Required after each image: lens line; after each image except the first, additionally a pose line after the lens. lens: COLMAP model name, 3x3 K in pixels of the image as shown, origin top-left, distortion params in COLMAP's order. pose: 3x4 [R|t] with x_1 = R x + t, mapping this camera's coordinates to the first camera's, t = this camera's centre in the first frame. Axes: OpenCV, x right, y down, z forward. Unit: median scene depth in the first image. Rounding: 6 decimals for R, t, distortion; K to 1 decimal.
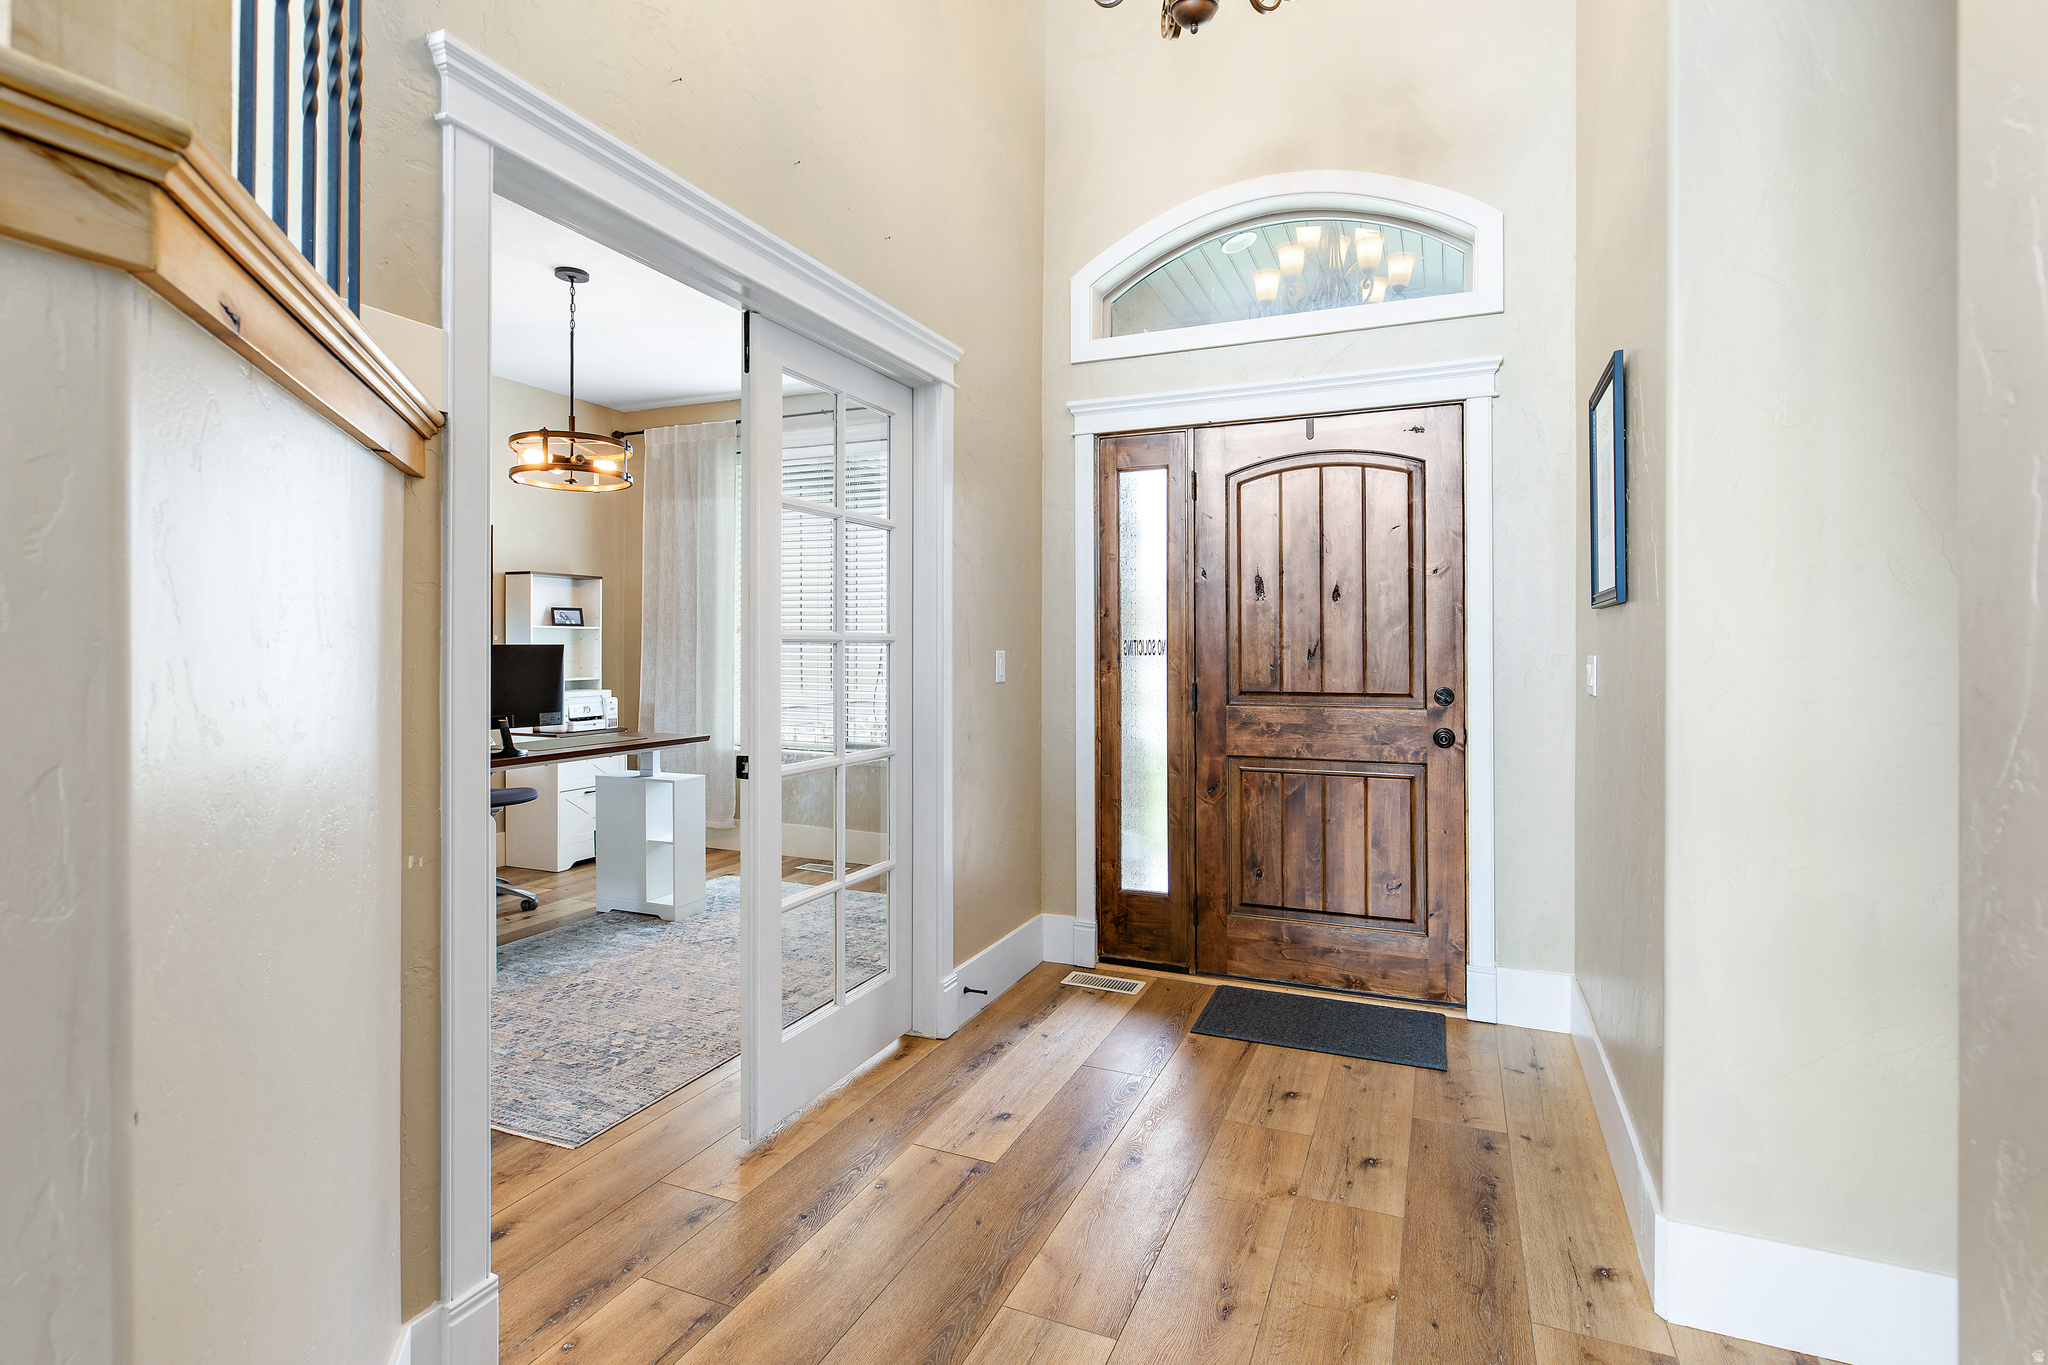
lens RADIAL K [[995.2, 0, 1048.7], [0, 995.2, 653.2], [0, 0, 1]] dist [-0.001060, -0.000088]
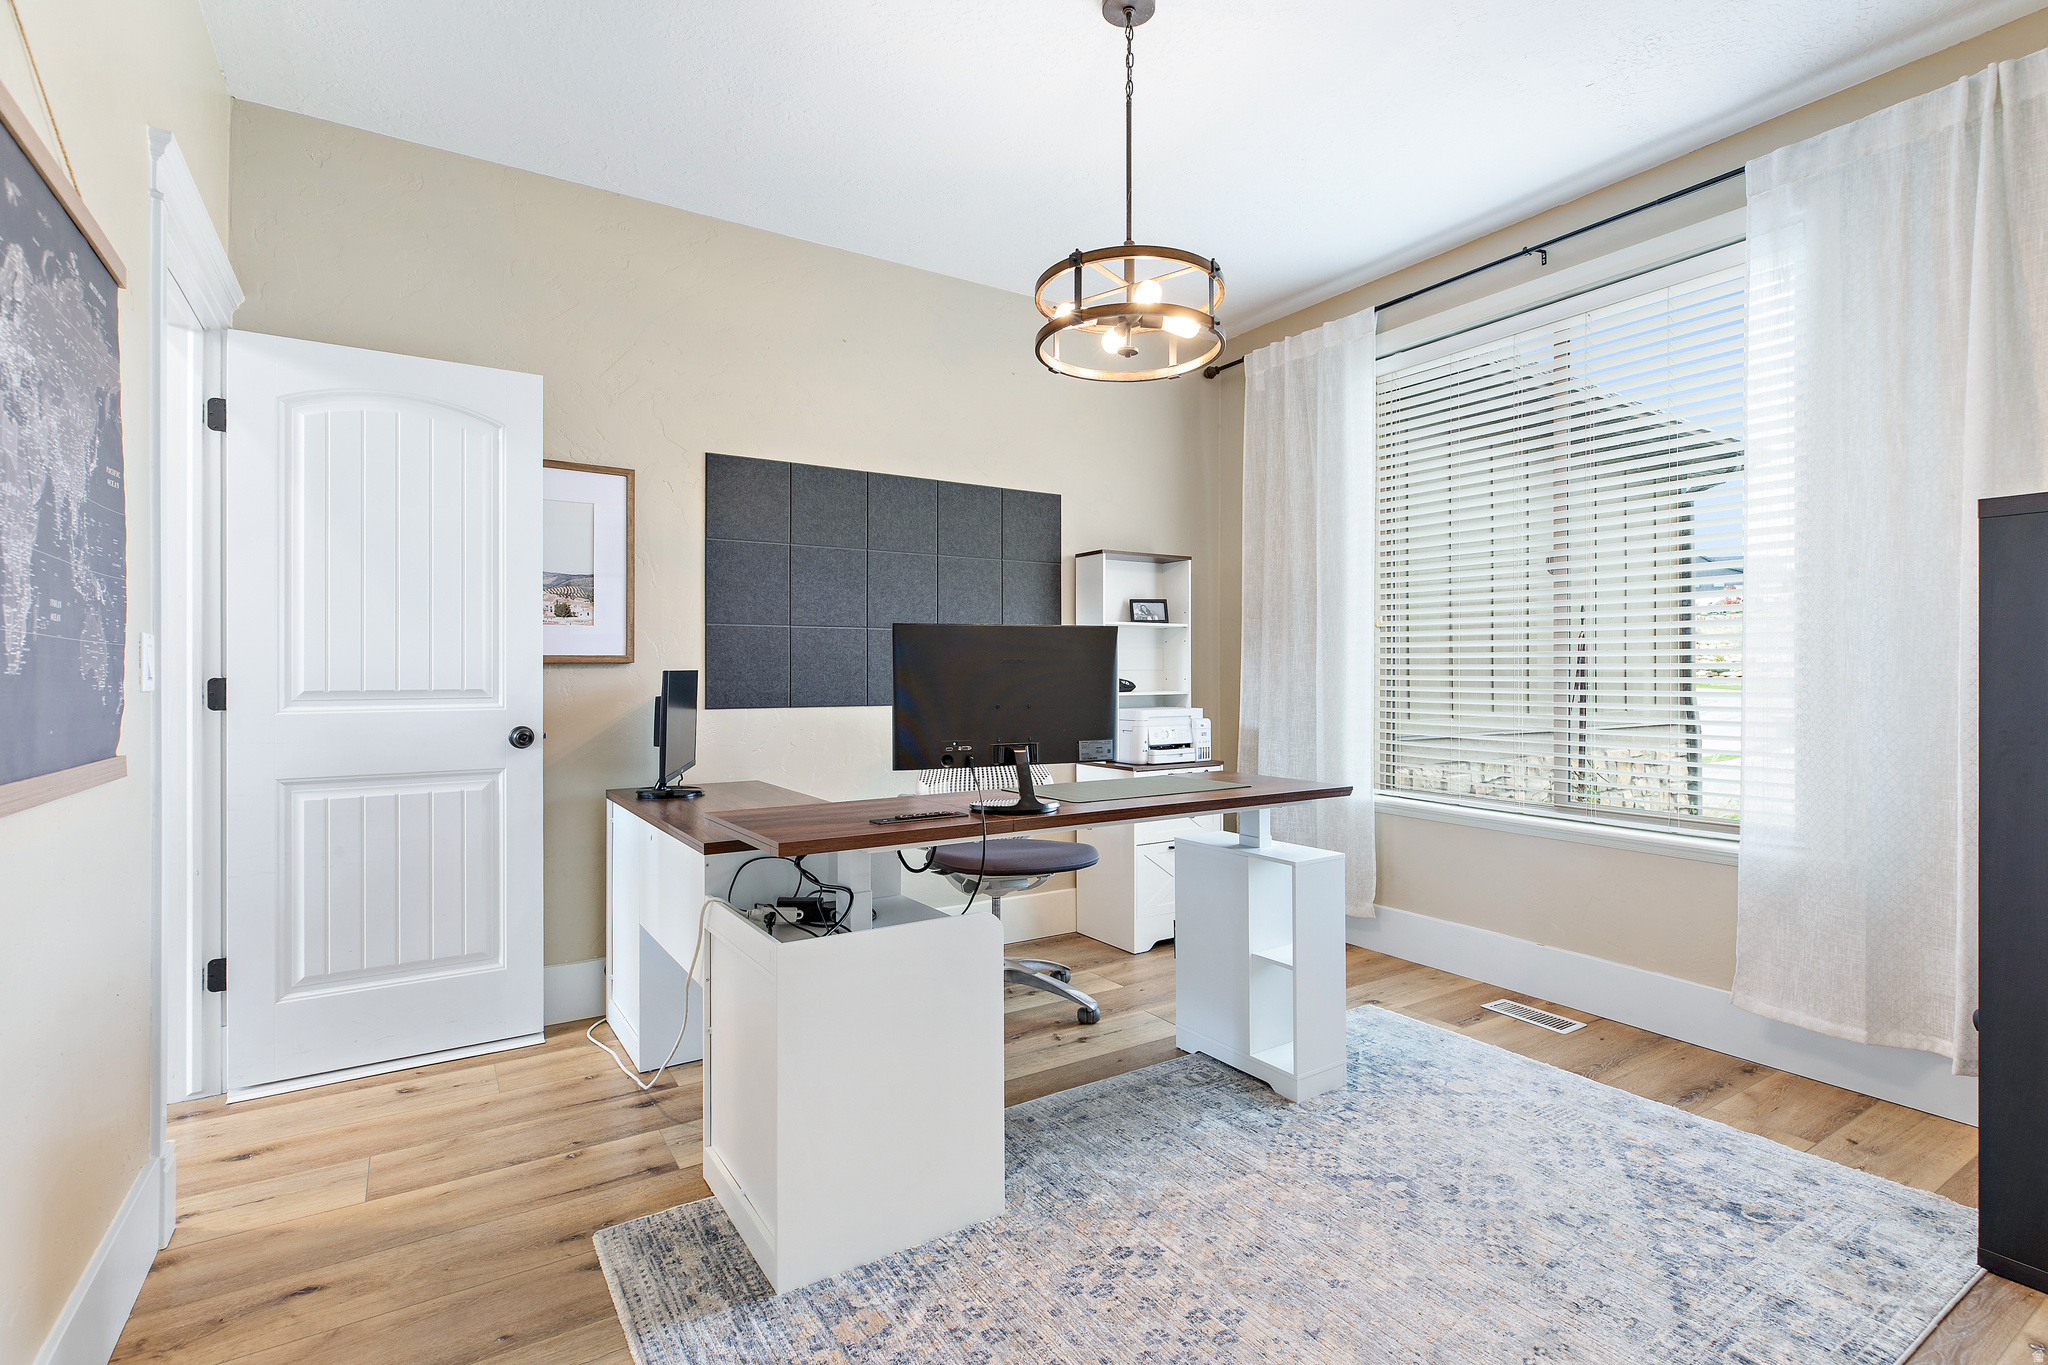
lens RADIAL K [[968.1, 0, 1035.4], [0, 968.1, 671.1], [0, 0, 1]] dist [-0.005358, 0.000016]
pose [[0.826487, -0.005410, -0.562930, -0.169079], [0.000313, 0.999958, -0.009151, 0.019364], [0.562956, 0.007387, 0.826454, 0.412496]]
